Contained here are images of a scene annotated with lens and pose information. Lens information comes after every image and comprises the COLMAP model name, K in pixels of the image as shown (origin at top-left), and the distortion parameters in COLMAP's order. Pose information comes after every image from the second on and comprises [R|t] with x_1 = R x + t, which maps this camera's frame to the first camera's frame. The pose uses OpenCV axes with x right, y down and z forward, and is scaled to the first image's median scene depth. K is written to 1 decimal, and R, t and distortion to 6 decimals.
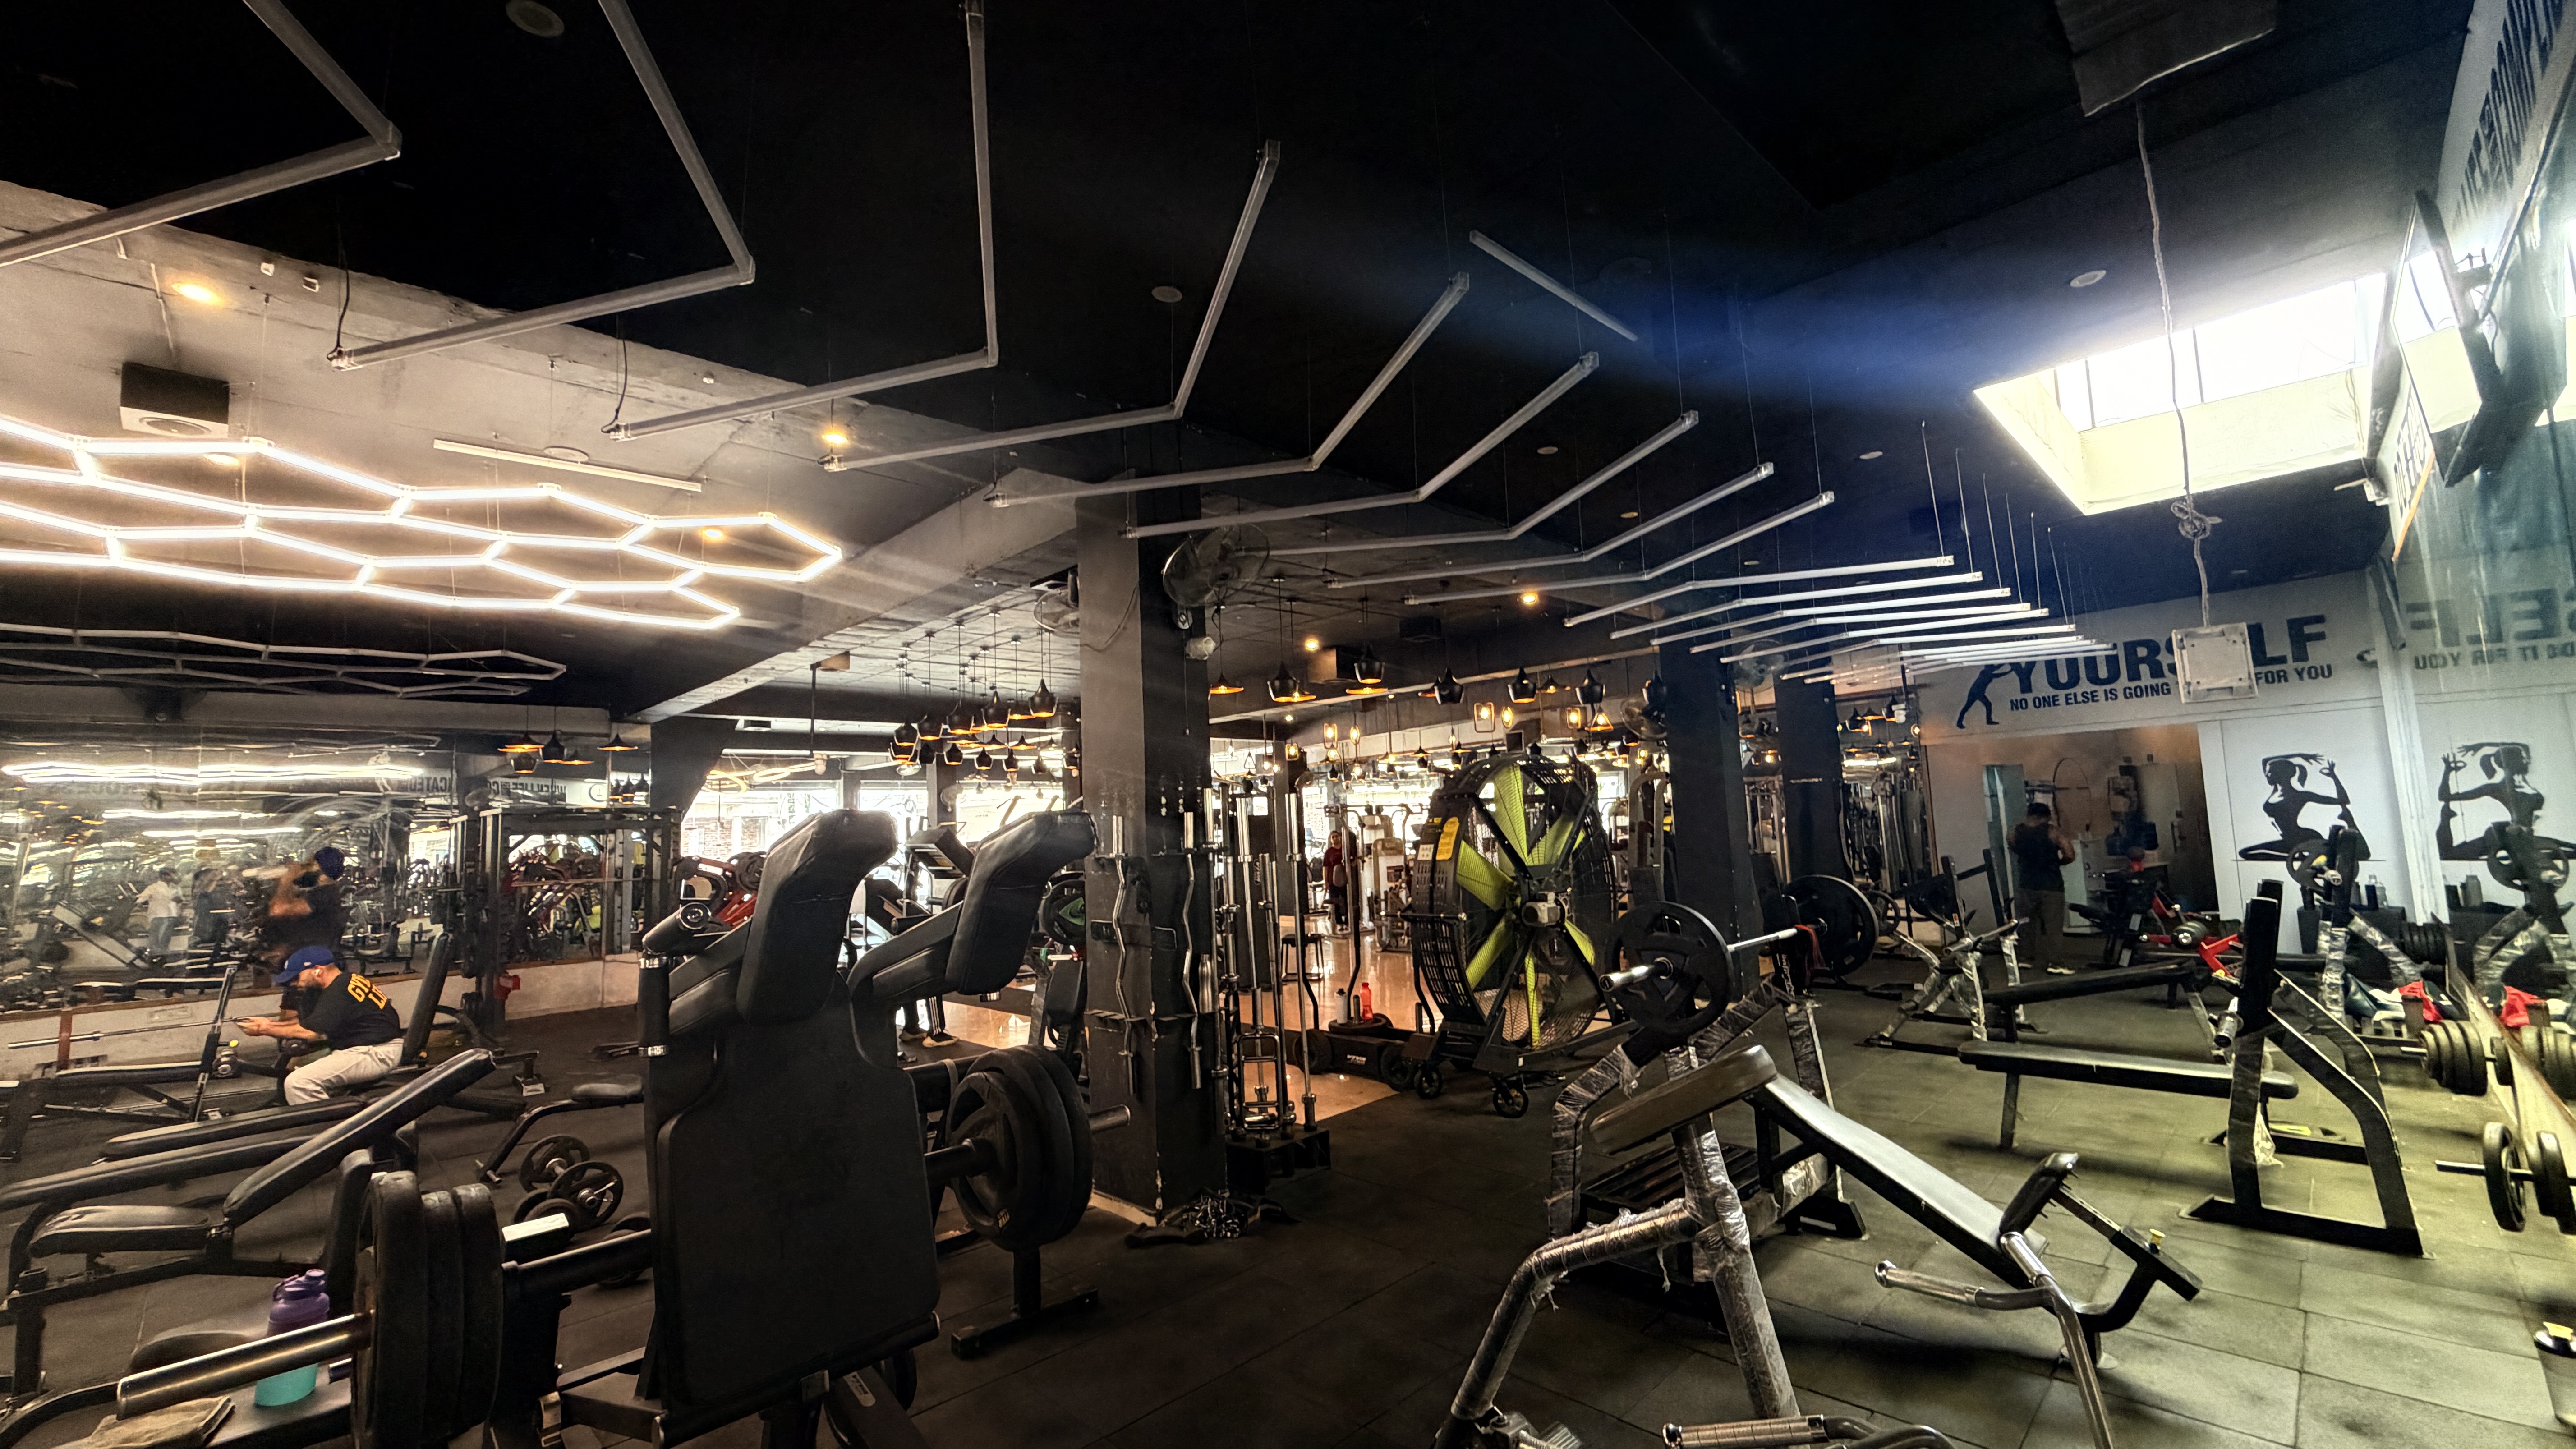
lens RADIAL K [[1024.4, 0, 1294.1], [0, 1024.4, 724.8], [0, 0, 1]] dist [-0.002673, -0.000104]
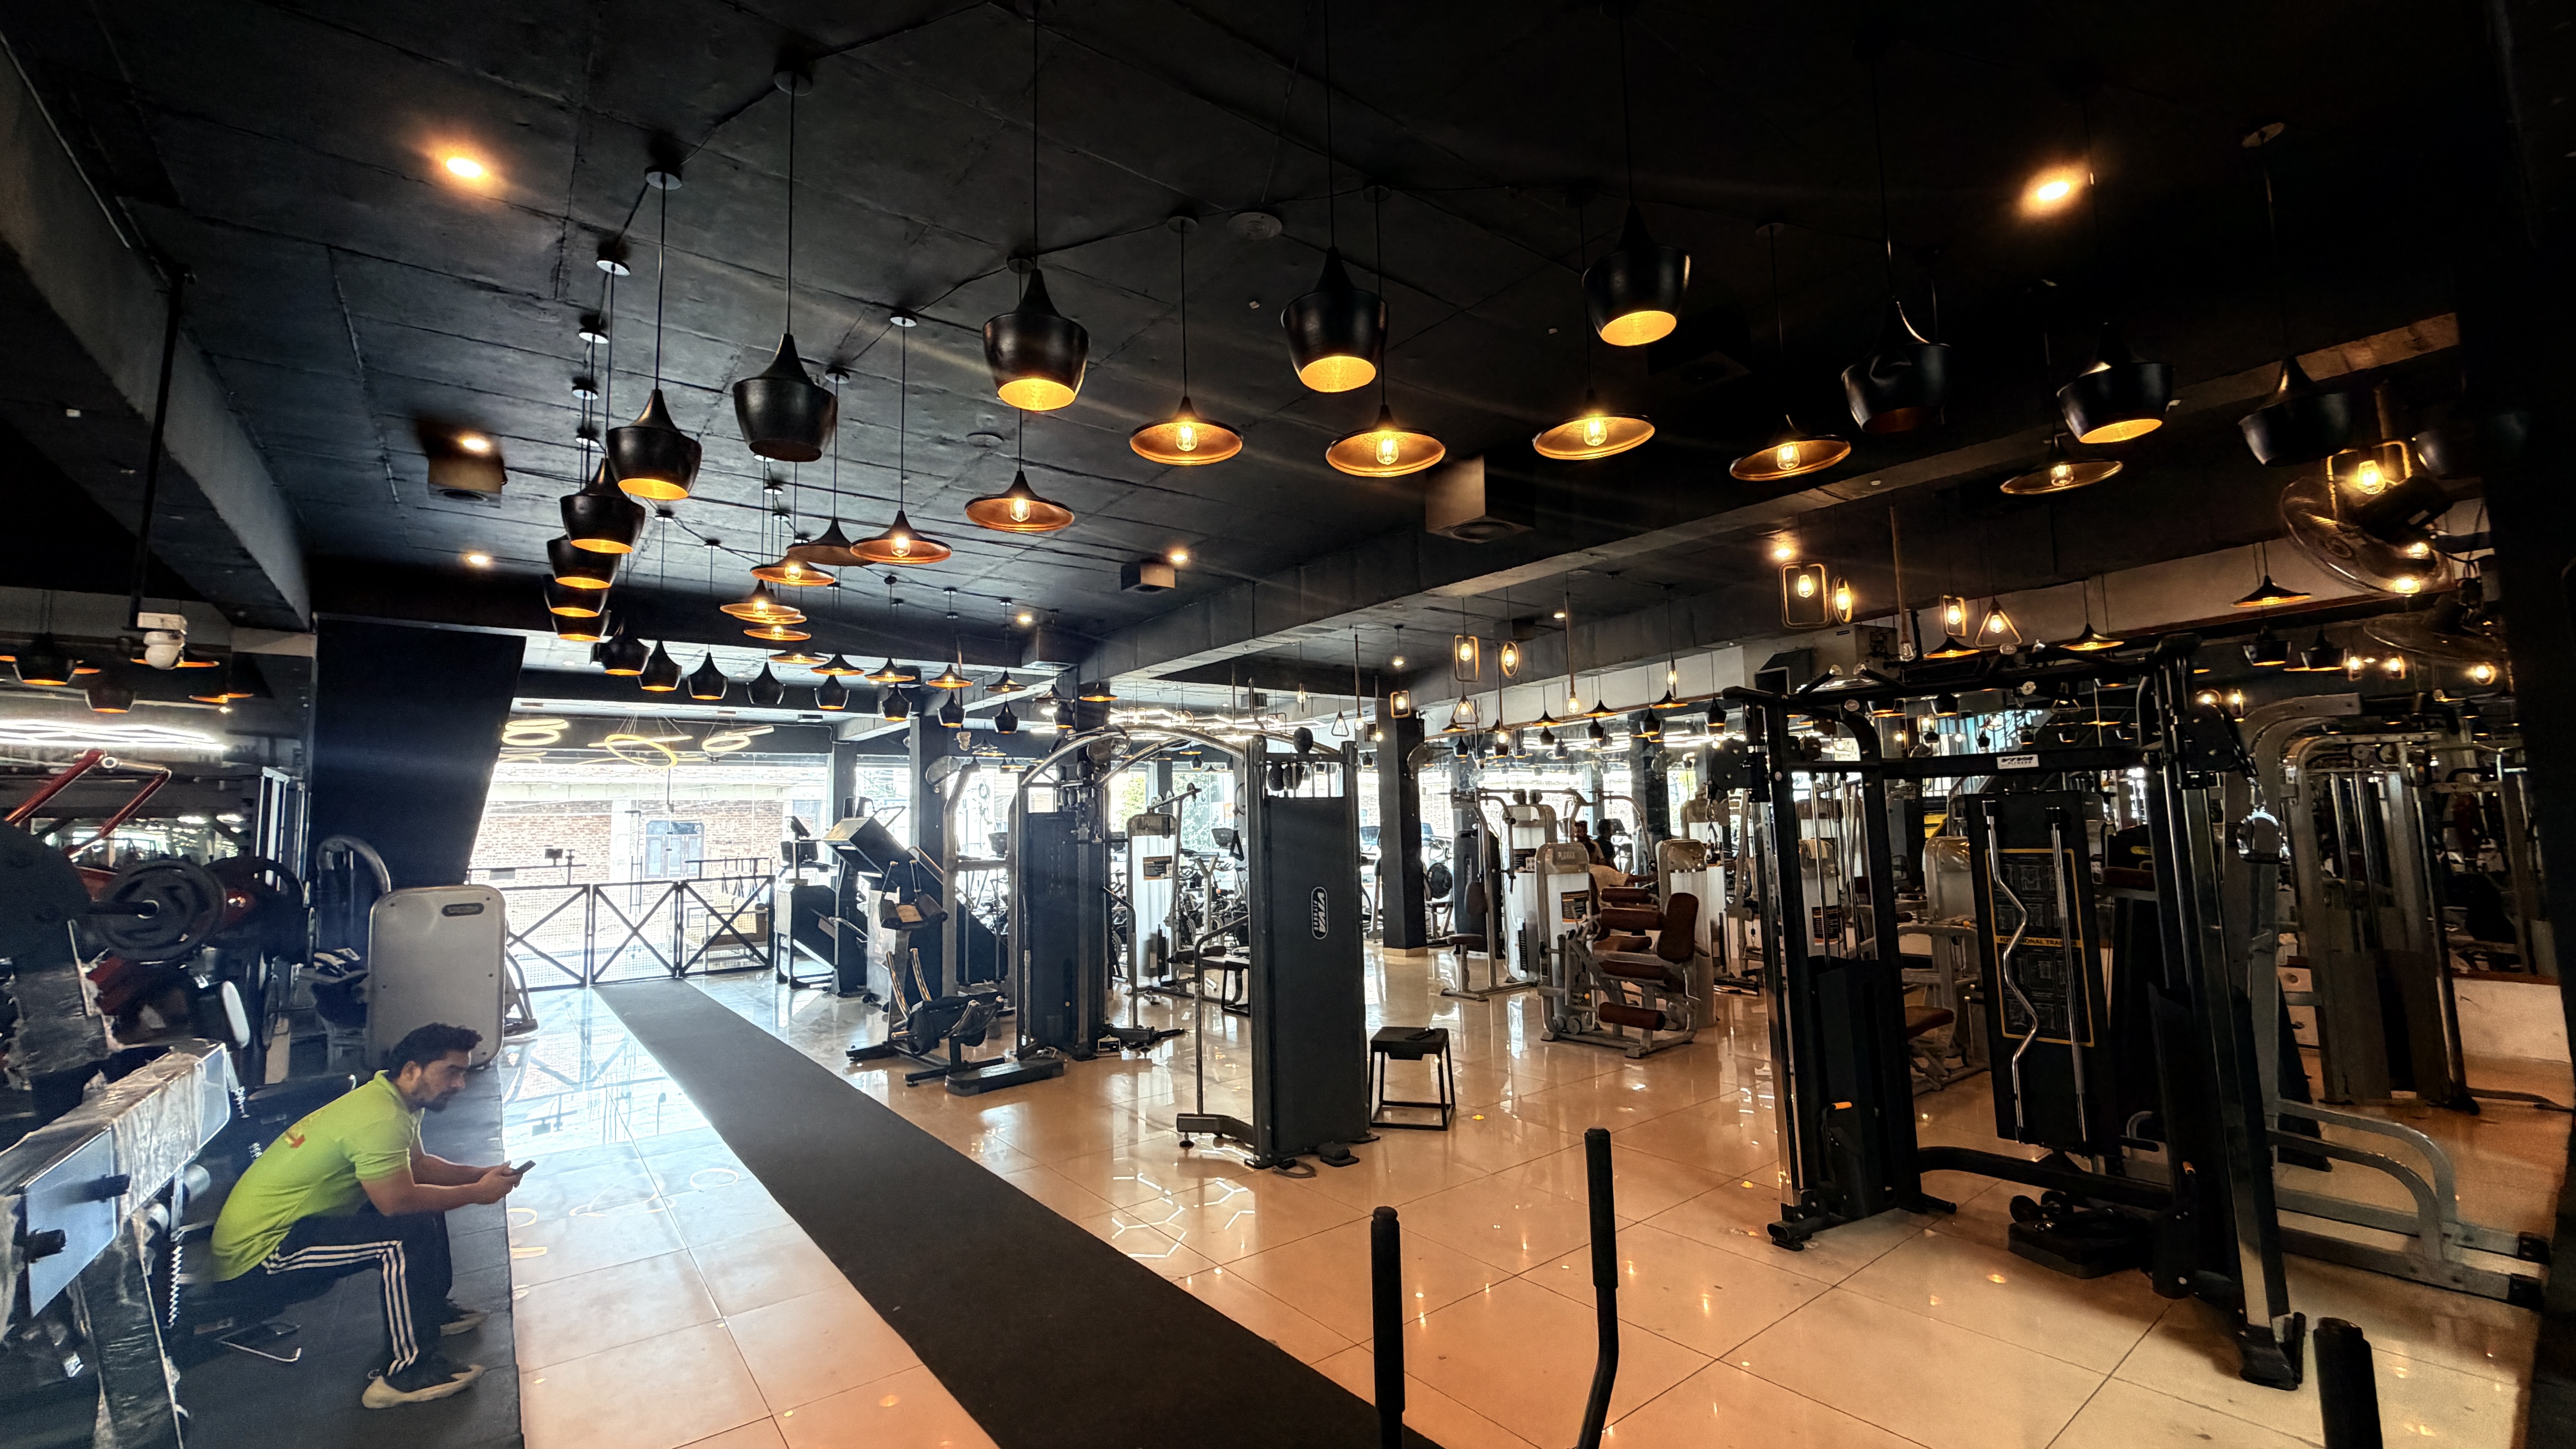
lens RADIAL K [[1024.4, 0, 1279.5], [0, 1024.4, 722.4], [0, 0, 1]] dist [-0.002673, -0.000104]
pose [[0.991559, 0.004583, -0.129574, 0.005039], [-0.003922, 0.999978, 0.005352, 0.030113], [0.129596, -0.004798, 0.991555, 0.309862]]
